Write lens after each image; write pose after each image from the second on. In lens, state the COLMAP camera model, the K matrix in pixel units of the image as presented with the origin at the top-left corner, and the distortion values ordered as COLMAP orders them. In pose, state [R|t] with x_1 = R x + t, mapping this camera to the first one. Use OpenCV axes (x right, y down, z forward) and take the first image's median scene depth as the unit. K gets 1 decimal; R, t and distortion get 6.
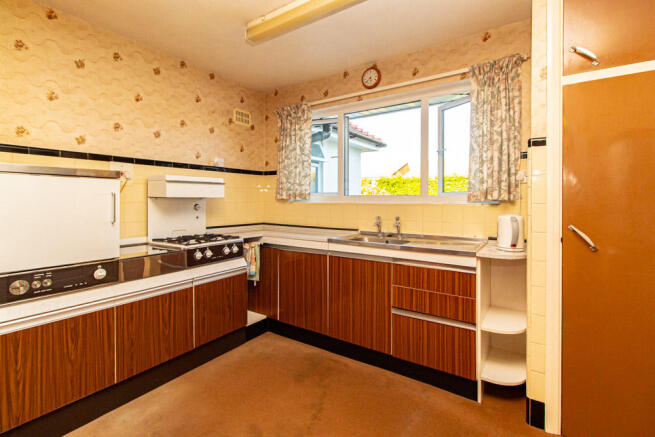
lens RADIAL K [[307.9, 0, 319.9], [0, 307.9, 198.7], [0, 0, 1]] dist [-0.000672, 0.000039]
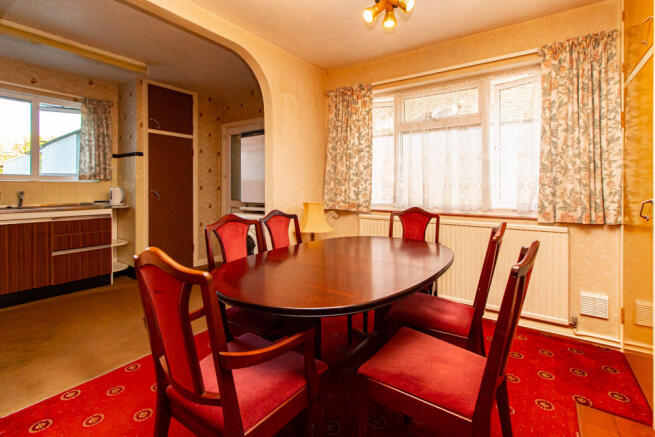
lens RADIAL K [[307.9, 0, 319.9], [0, 307.9, 198.7], [0, 0, 1]] dist [-0.000672, 0.000039]
pose [[0.014697, -0.037852, 0.999175, -1.331550], [-0.002539, 0.999279, 0.037893, 0.049649], [-0.999889, -0.003093, 0.014590, -0.319056]]
